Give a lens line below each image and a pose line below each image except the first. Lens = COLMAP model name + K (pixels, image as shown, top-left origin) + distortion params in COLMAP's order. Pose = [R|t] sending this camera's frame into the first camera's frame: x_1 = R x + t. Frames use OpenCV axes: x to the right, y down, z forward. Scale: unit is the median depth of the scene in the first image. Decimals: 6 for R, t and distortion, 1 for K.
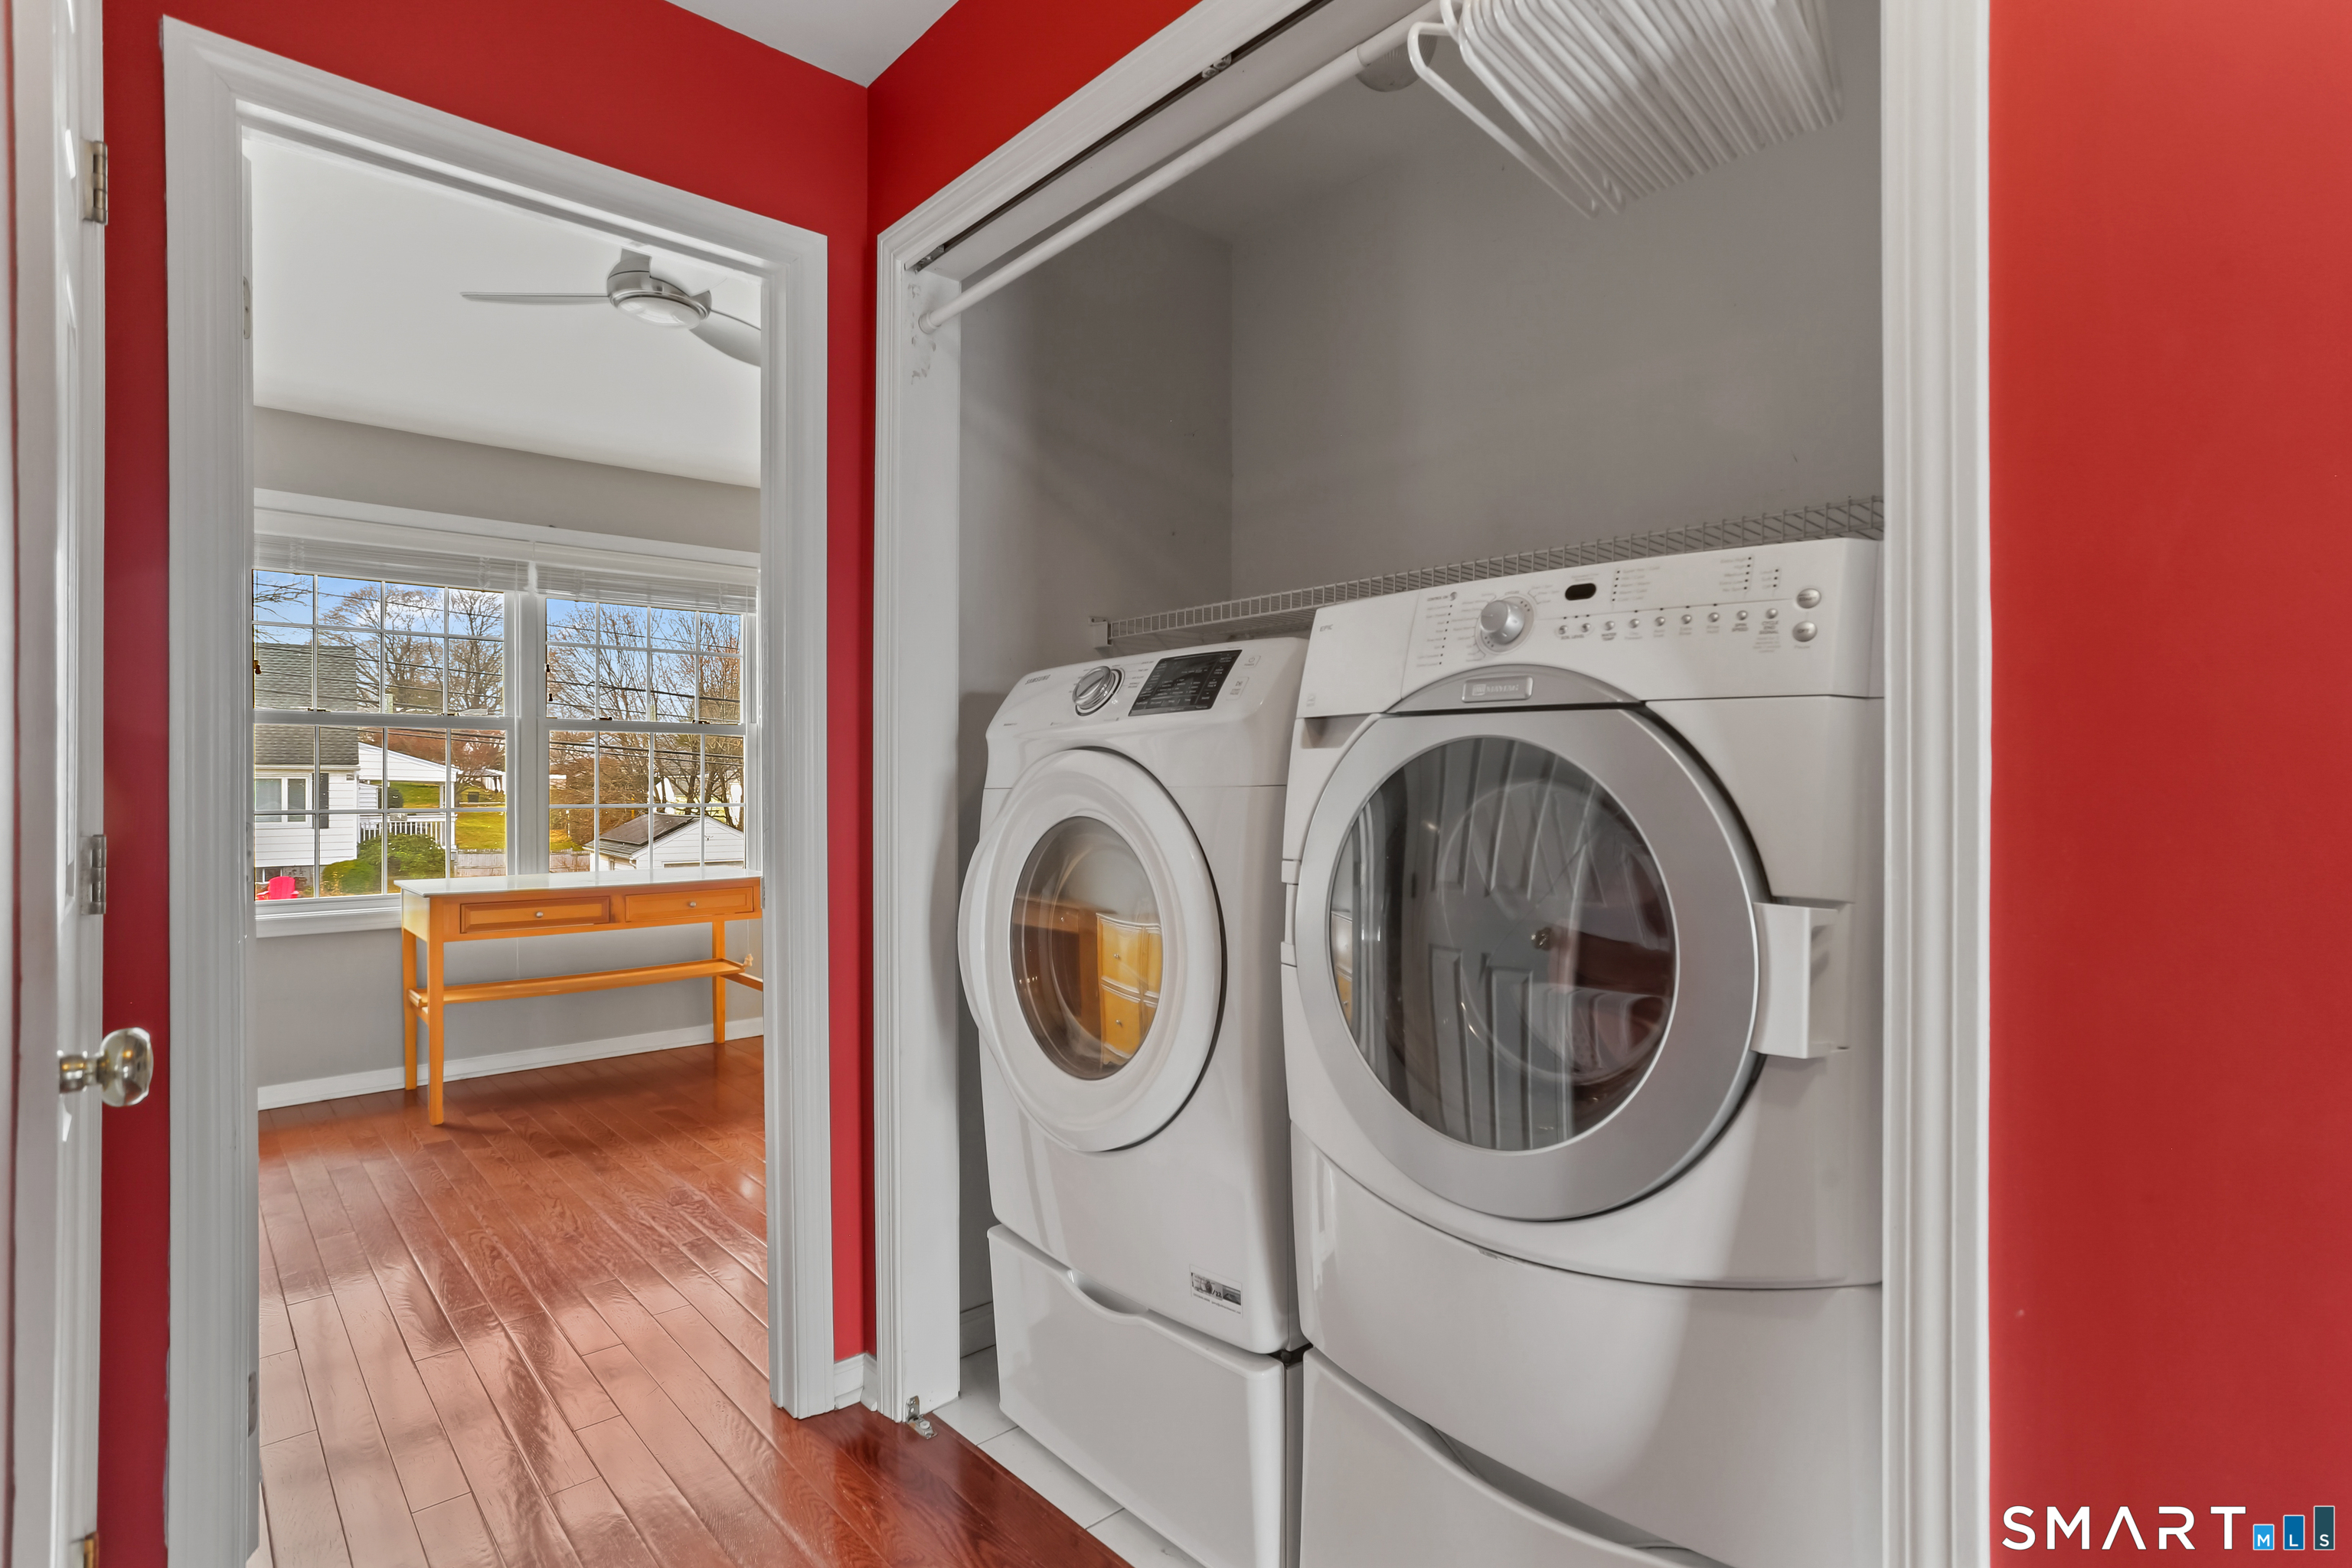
lens RADIAL K [[1159.8, 0, 1167.4], [0, 1159.8, 761.0], [0, 0, 1]] dist [-0.051808, 0.032766]
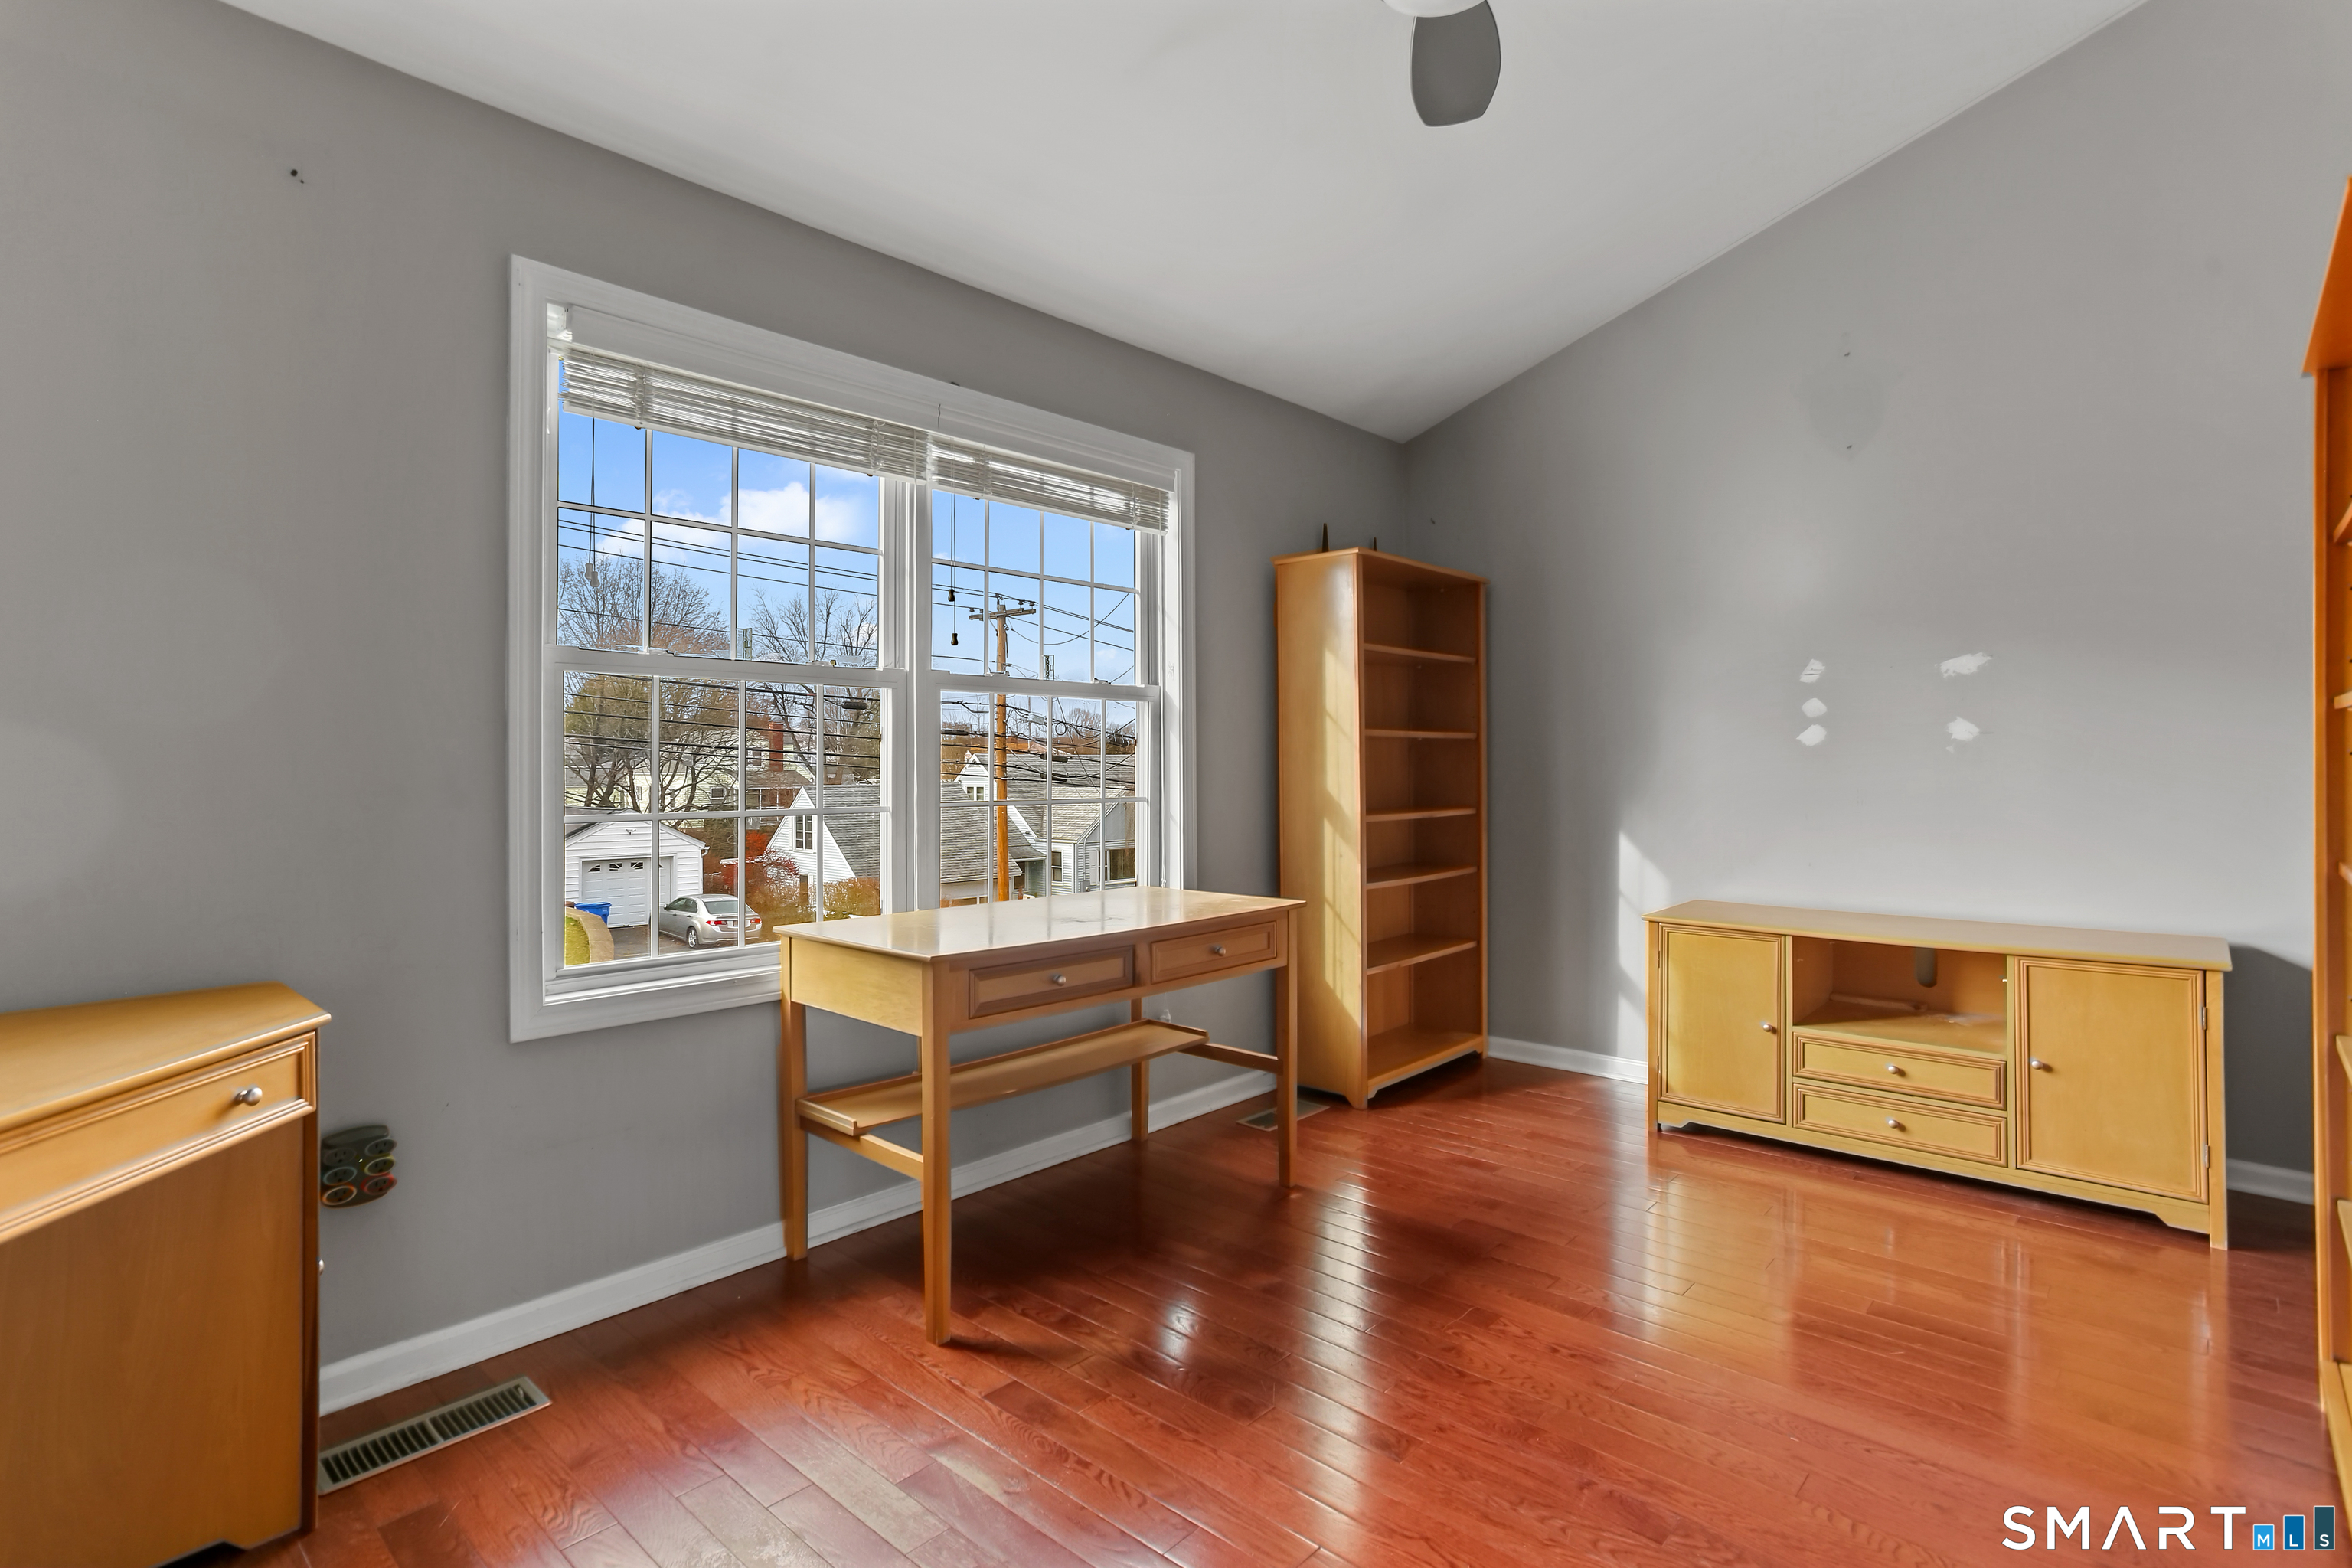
lens RADIAL K [[1159.8, 0, 1167.4], [0, 1159.8, 761.0], [0, 0, 1]] dist [-0.051808, 0.032766]
pose [[0.994670, 0.001601, 0.103101, -0.524330], [-0.002548, 0.999956, 0.009050, 0.009390], [-0.103082, -0.009264, 0.994630, 0.354527]]
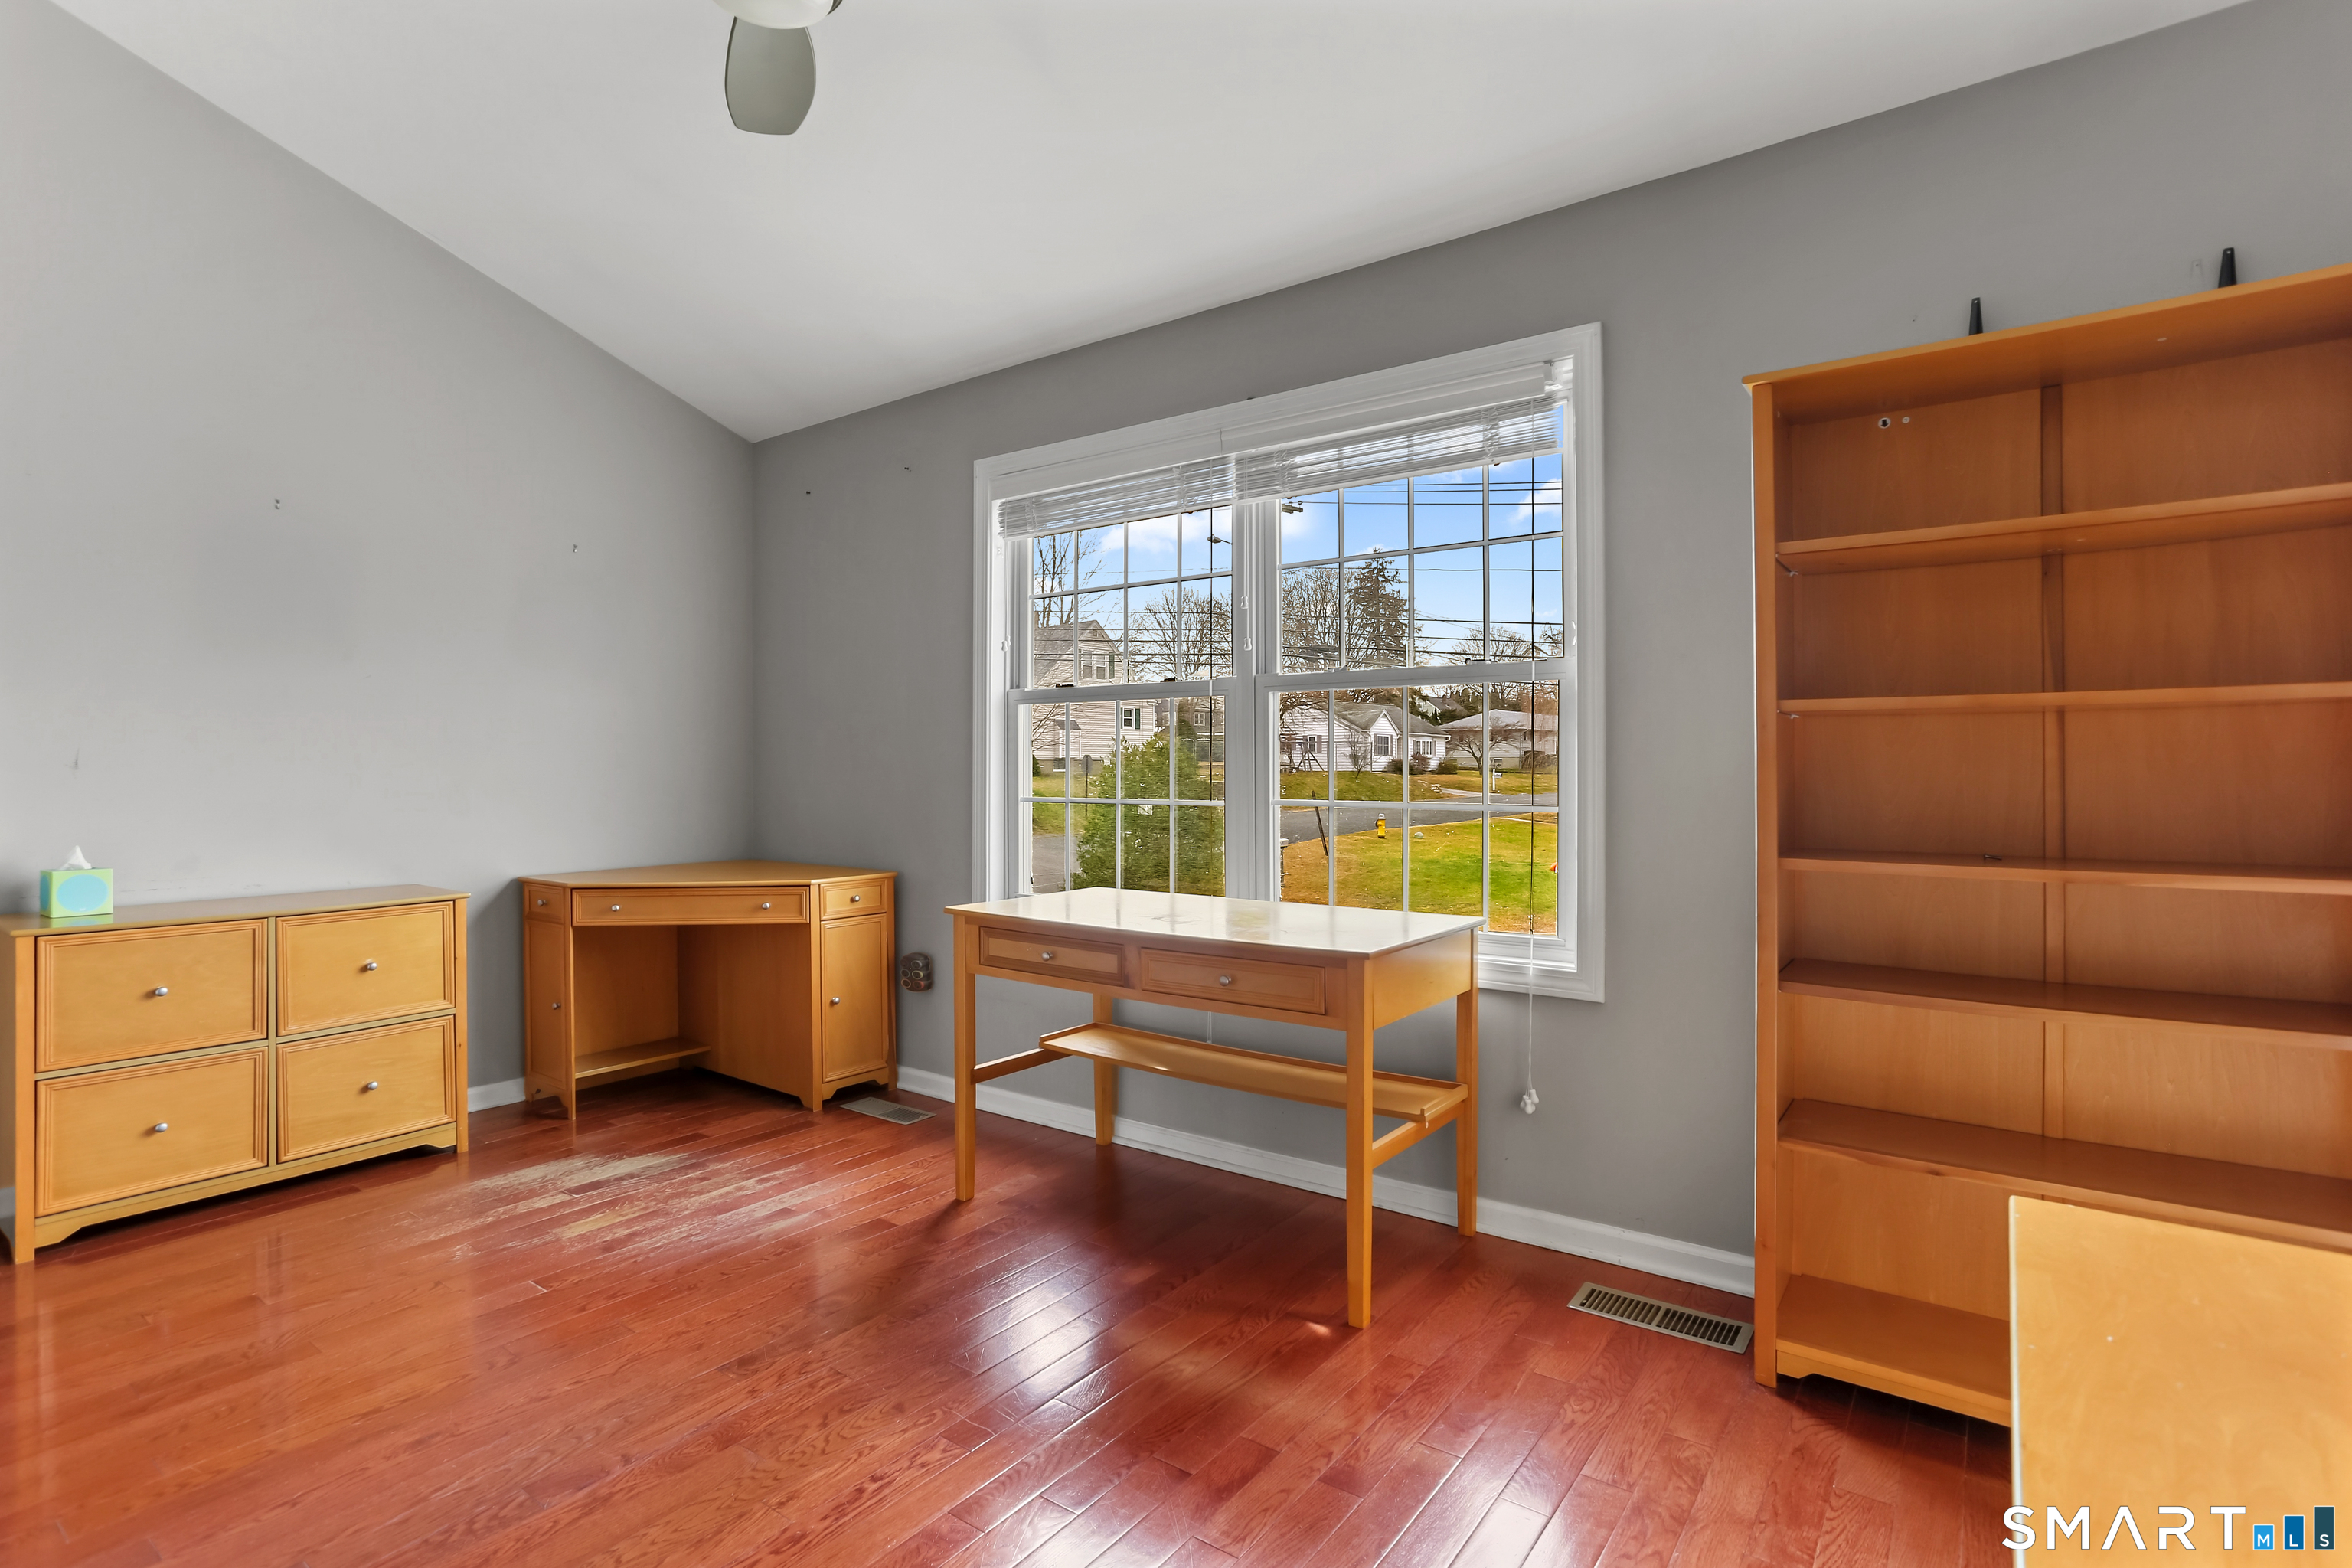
lens RADIAL K [[1159.8, 0, 1167.4], [0, 1159.8, 761.0], [0, 0, 1]] dist [-0.051808, 0.032766]
pose [[0.193782, 0.003385, -0.981039, 0.152247], [0.018766, 0.999798, 0.007157, 0.010342], [0.980865, -0.019797, 0.193679, 0.885501]]
